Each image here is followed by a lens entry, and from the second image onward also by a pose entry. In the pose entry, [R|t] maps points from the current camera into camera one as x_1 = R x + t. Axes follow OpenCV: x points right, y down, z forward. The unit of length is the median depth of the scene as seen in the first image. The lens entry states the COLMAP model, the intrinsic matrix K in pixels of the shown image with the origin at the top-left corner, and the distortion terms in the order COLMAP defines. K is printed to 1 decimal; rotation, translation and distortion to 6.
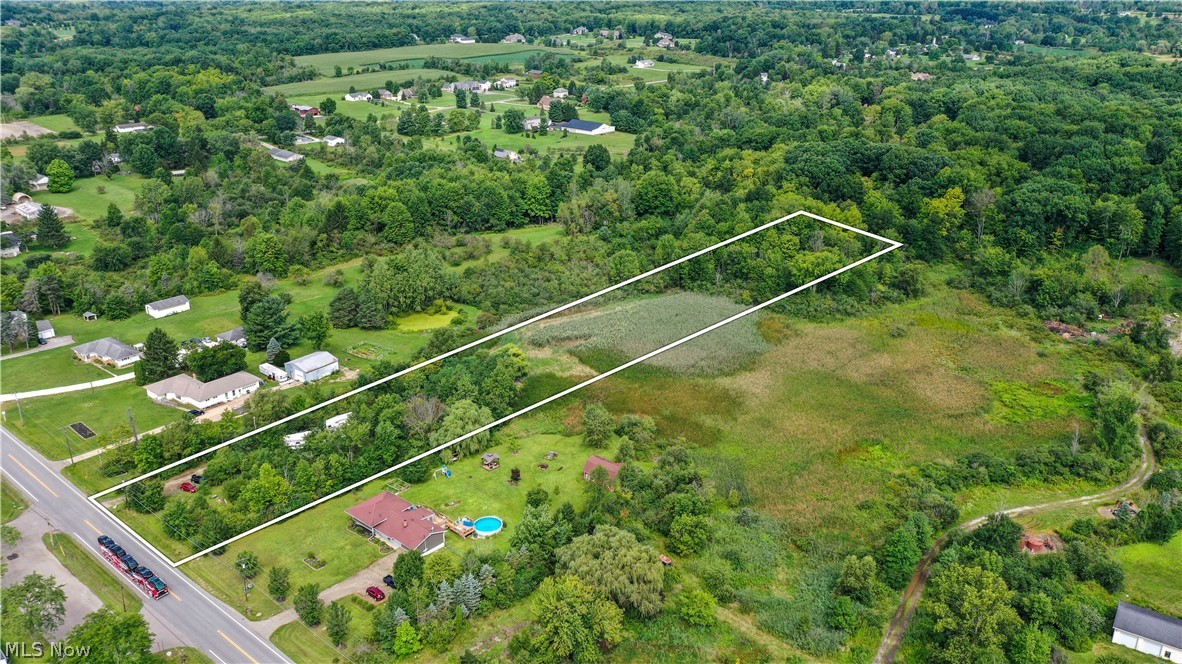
lens RADIAL K [[936.6, 0, 593.5], [0, 936.6, 325.9], [0, 0, 1]] dist [0.013573, 0.006843]
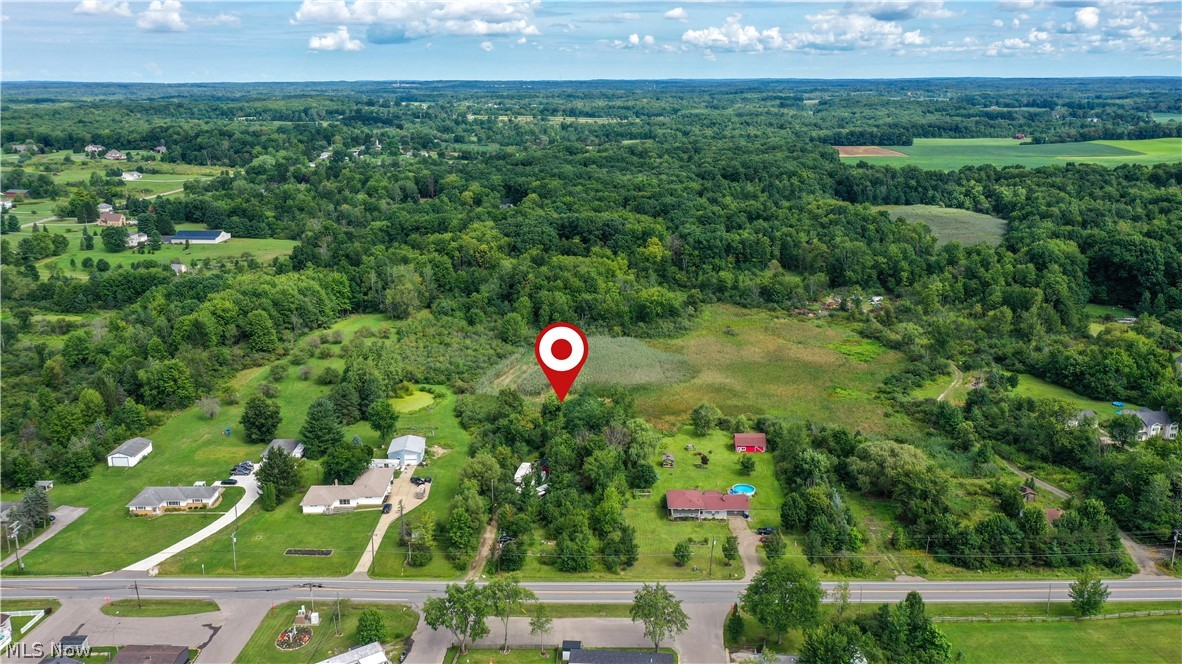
lens RADIAL K [[936.6, 0, 593.5], [0, 936.6, 325.9], [0, 0, 1]] dist [0.013573, 0.006843]
pose [[0.763158, -0.162913, 0.625340, -0.537431], [0.228931, 0.973099, -0.025874, -0.010789], [-0.604302, 0.162905, 0.779924, 0.037307]]
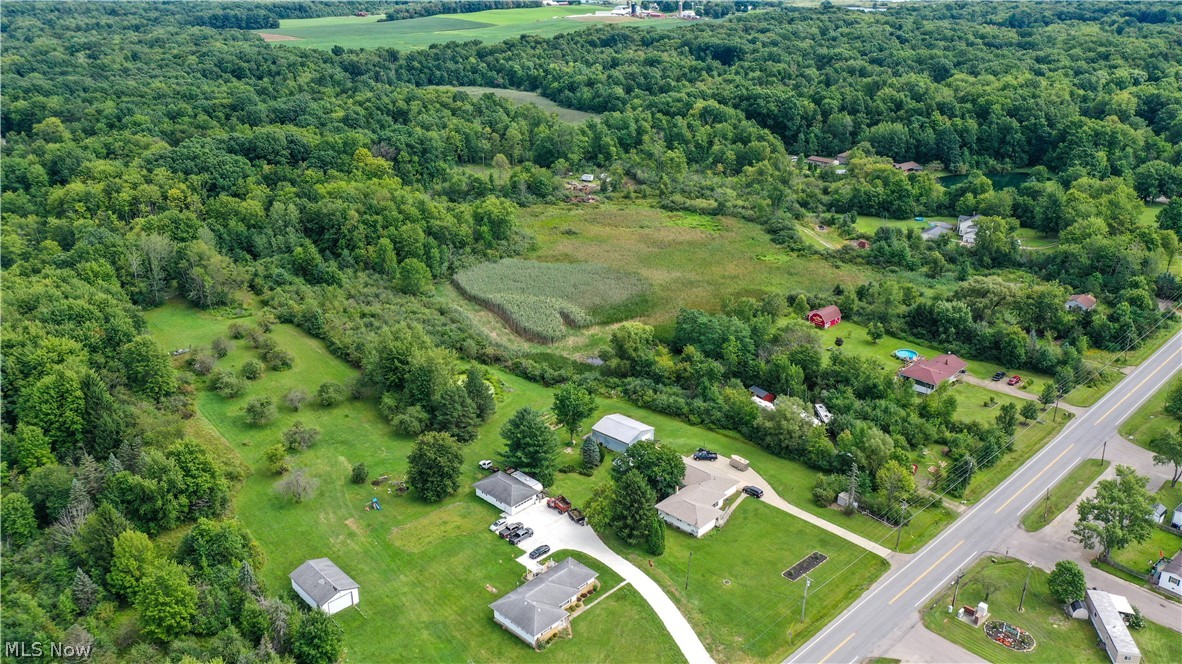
lens RADIAL K [[936.6, 0, 593.5], [0, 936.6, 325.9], [0, 0, 1]] dist [0.013573, 0.006843]
pose [[0.082193, -0.365131, 0.927321, -0.726993], [0.356939, 0.879530, 0.314676, -0.217551], [-0.930505, 0.305133, 0.202621, 0.583666]]
